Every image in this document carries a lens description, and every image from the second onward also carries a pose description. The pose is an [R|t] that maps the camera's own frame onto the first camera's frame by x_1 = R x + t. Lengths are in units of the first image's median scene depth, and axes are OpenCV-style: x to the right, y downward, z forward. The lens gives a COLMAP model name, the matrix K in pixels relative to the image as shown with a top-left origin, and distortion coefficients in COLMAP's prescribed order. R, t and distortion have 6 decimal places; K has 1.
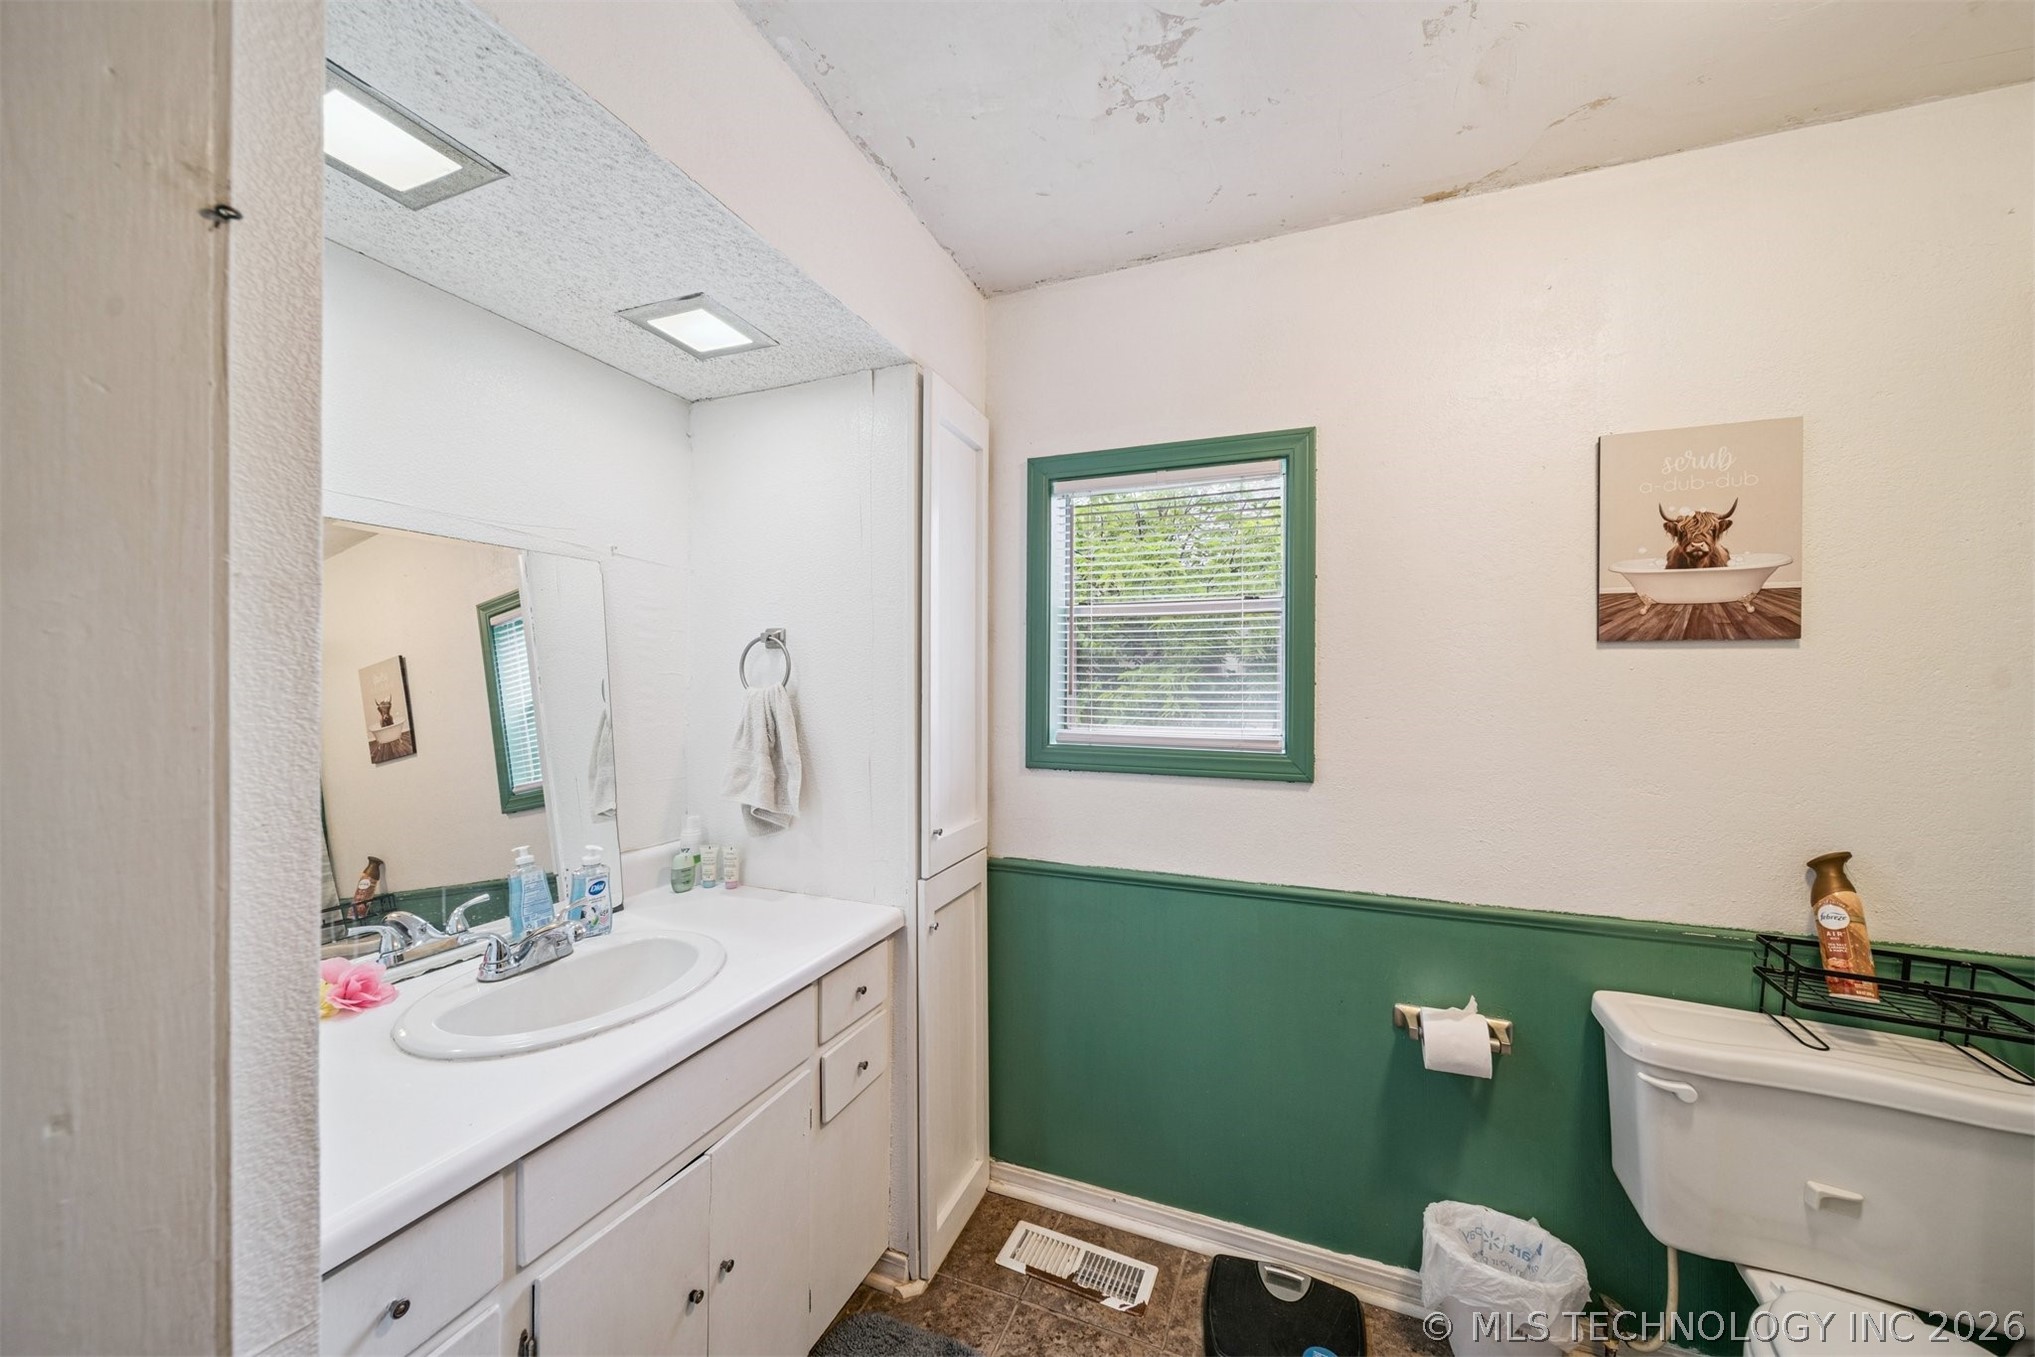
lens RADIAL K [[719.1, 0, 1028.7], [0, 719.1, 680.8], [0, 0, 1]] dist [-0.000371, -0.000733]
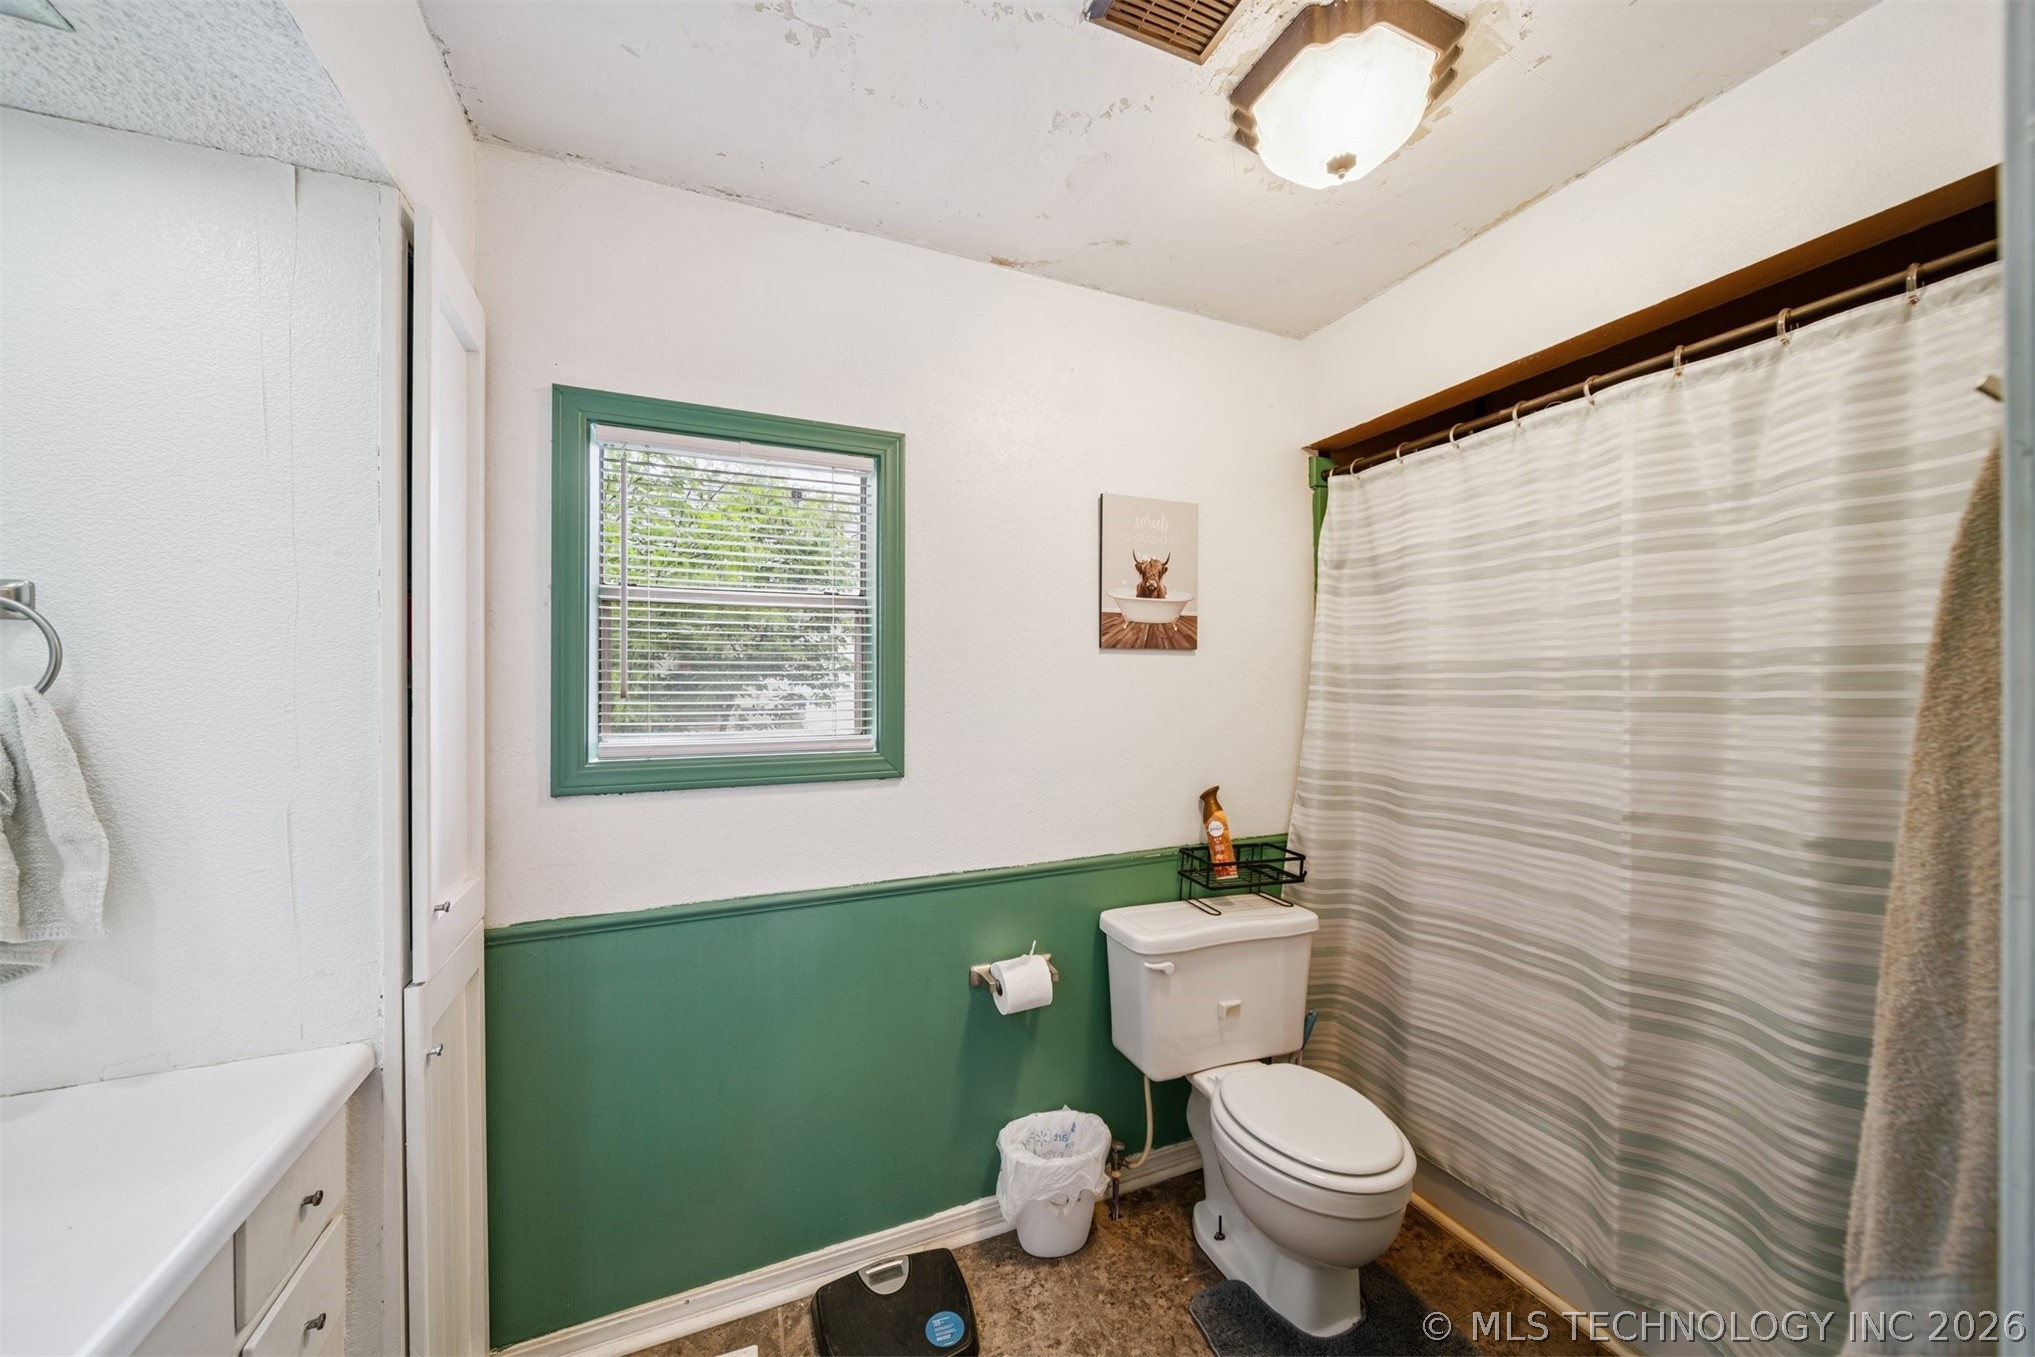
lens RADIAL K [[719.1, 0, 1019.0], [0, 719.1, 679.9], [0, 0, 1]] dist [-0.000371, -0.000733]
pose [[0.706477, -0.004389, 0.707723, -0.235713], [0.005618, 0.999984, 0.000594, 0.002109], [-0.707714, 0.003557, 0.706490, 0.161802]]
